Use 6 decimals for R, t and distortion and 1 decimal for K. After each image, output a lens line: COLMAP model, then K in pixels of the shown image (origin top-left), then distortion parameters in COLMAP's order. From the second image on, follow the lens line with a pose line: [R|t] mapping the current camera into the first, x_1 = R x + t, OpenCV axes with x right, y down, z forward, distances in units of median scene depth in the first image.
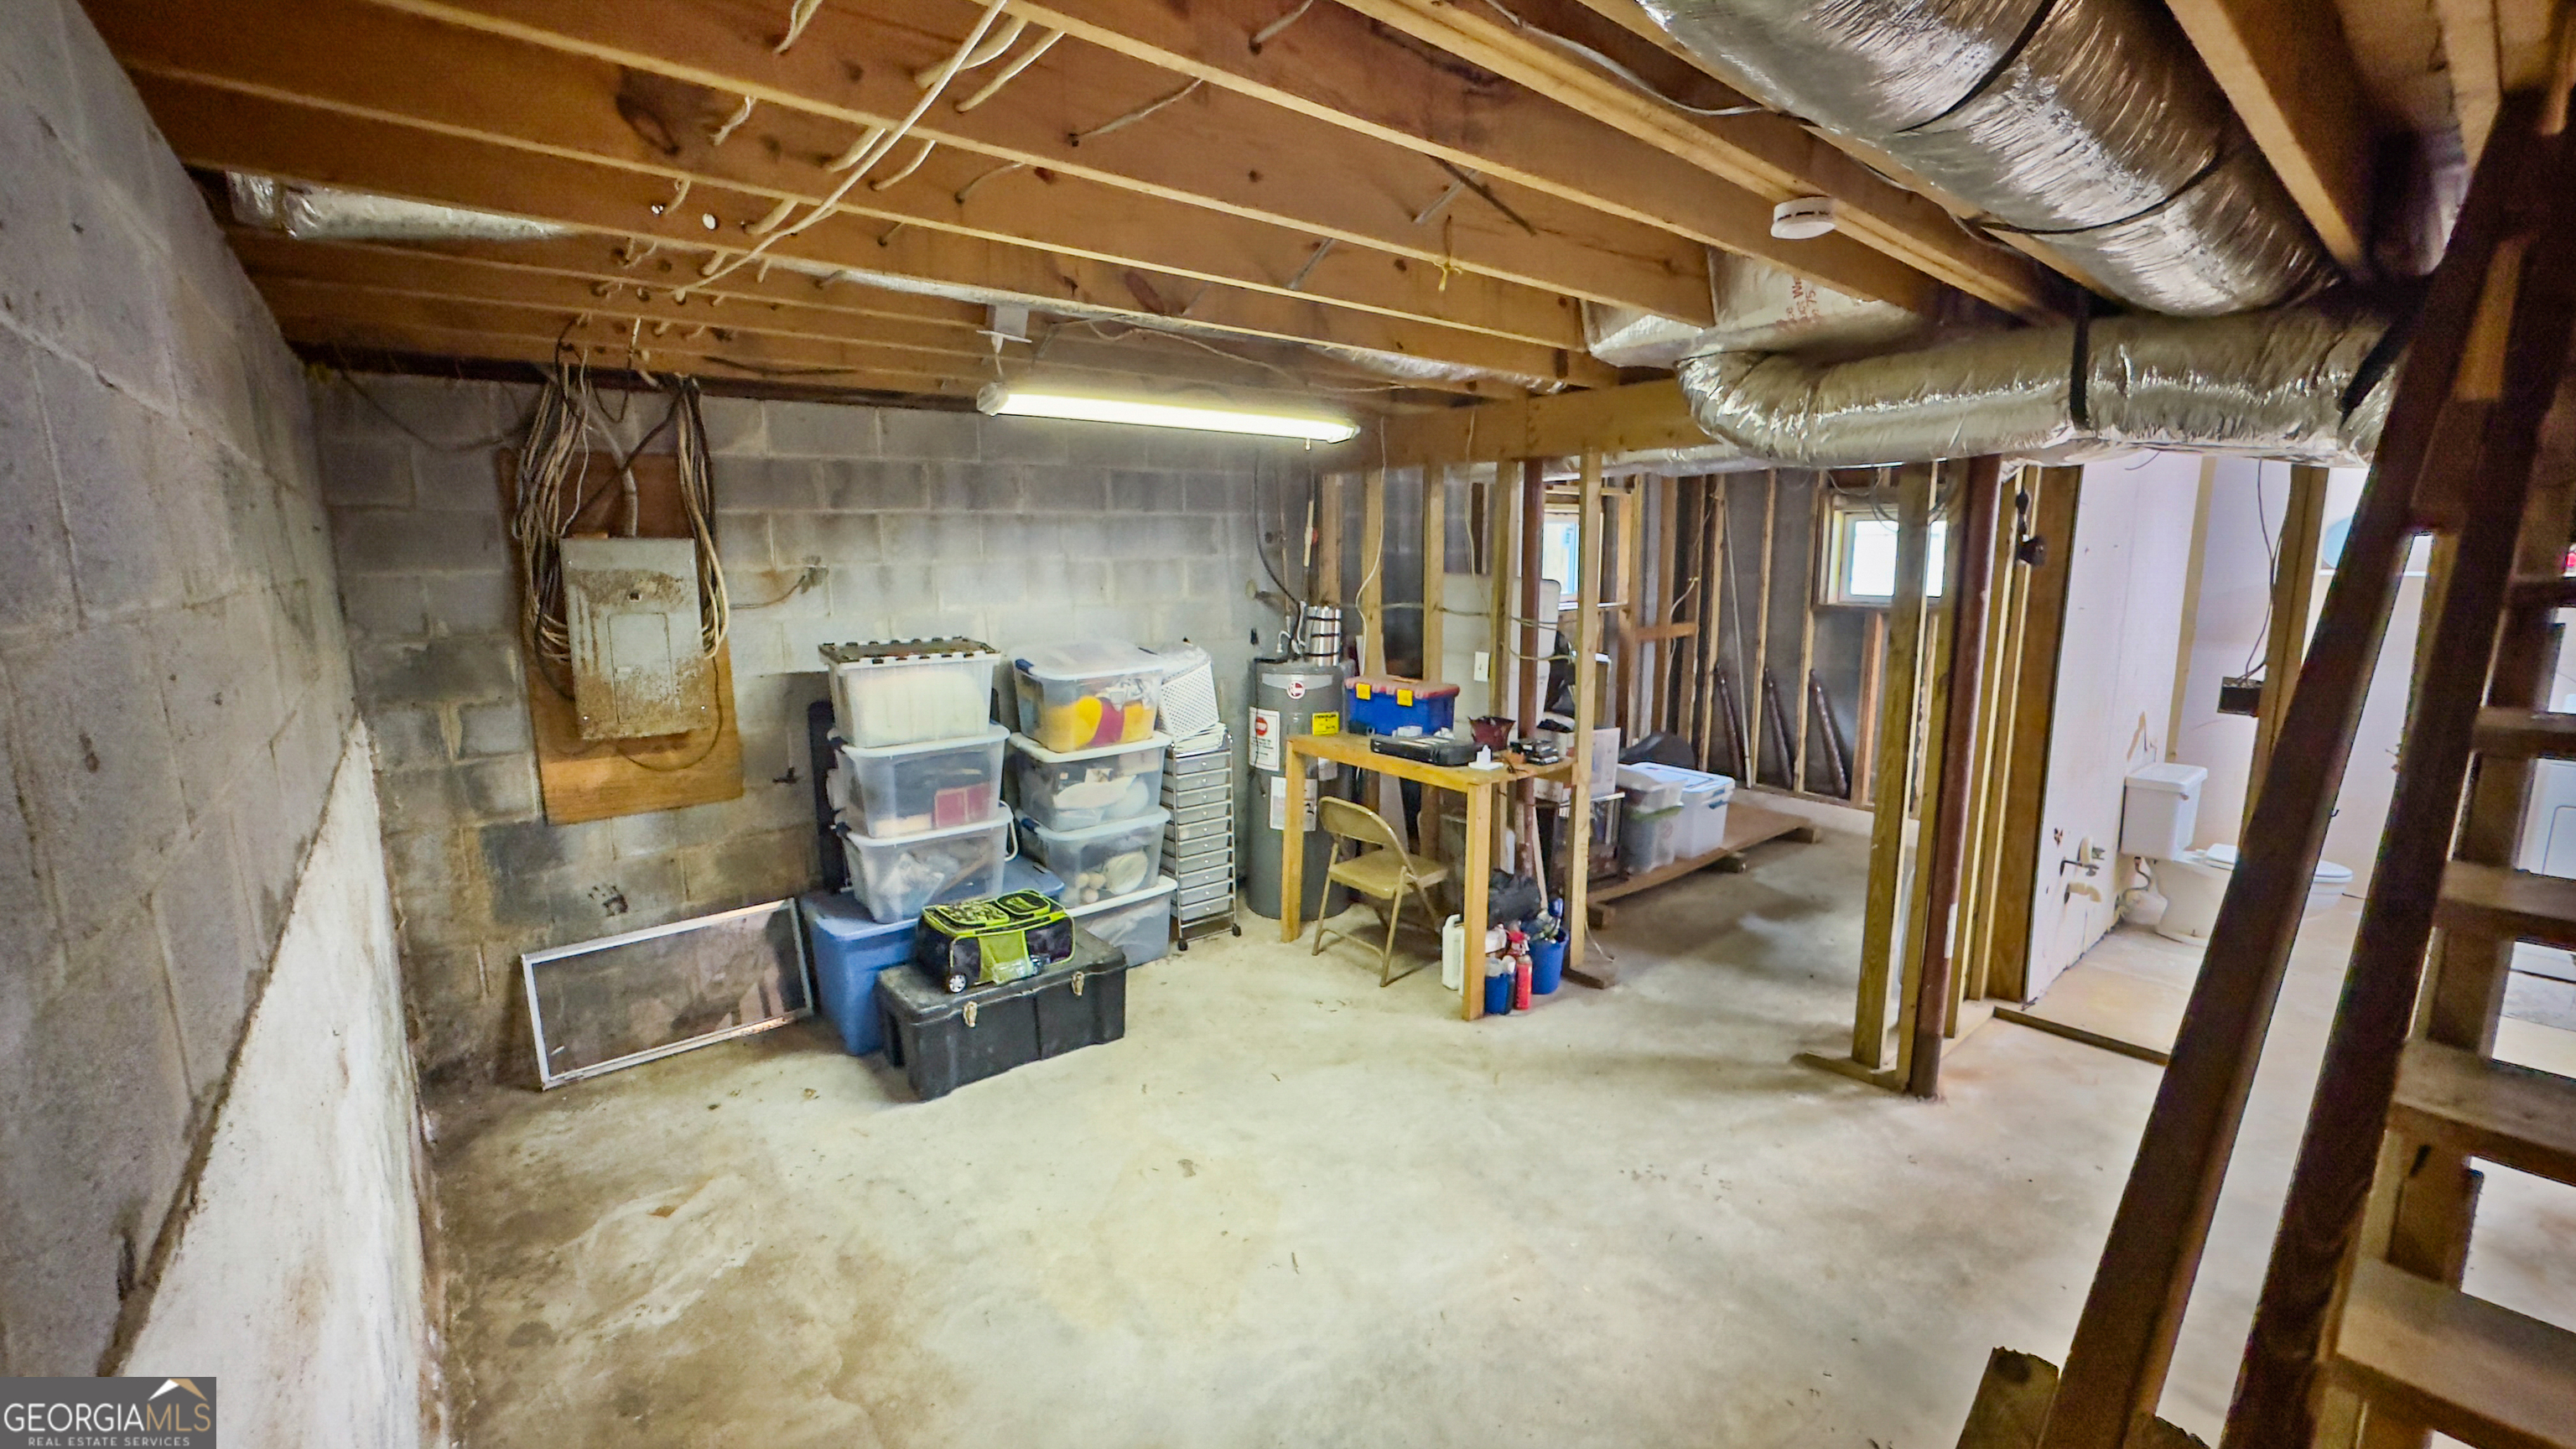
lens RADIAL K [[1055.6, 0, 1282.2], [0, 1055.6, 717.6], [0, 0, 1]] dist [-0.040963, 0.029530]
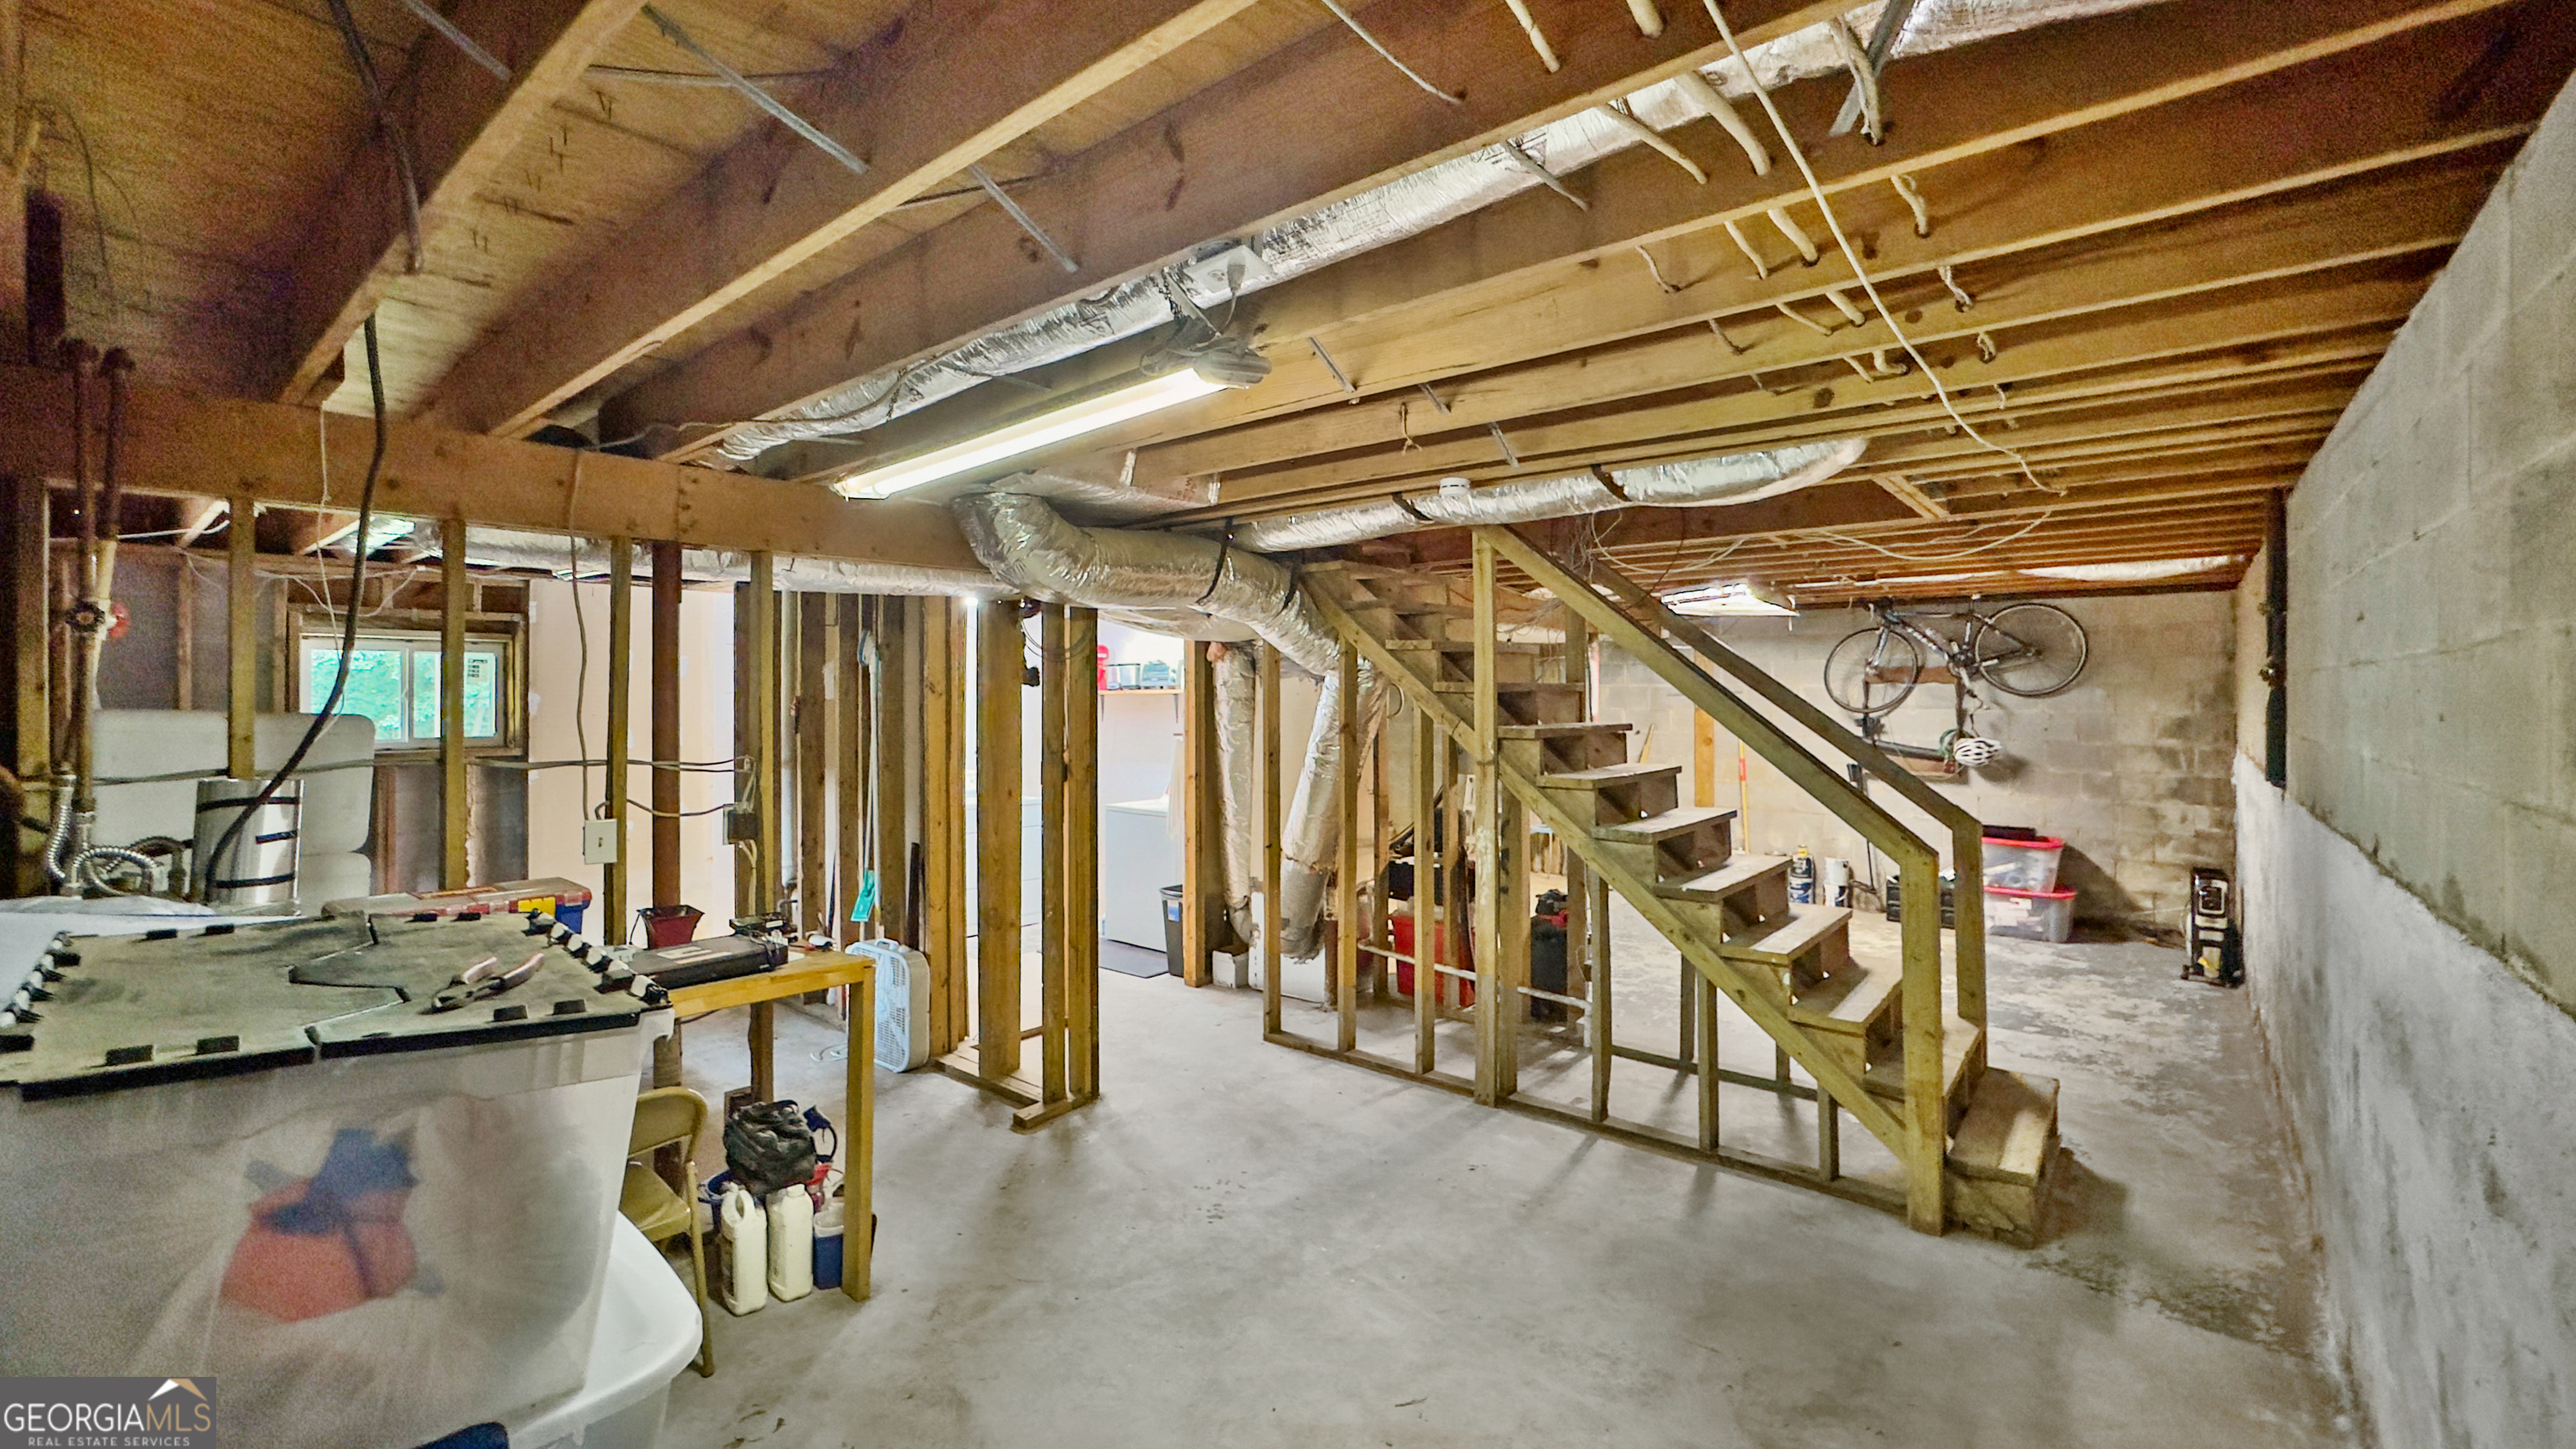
lens RADIAL K [[1055.6, 0, 1282.2], [0, 1055.6, 717.6], [0, 0, 1]] dist [-0.040963, 0.029530]
pose [[-0.163644, -0.013928, 0.986421, -0.647215], [0.160994, 0.986119, 0.040633, -0.106253], [-0.973294, 0.165457, -0.159130, 0.844621]]
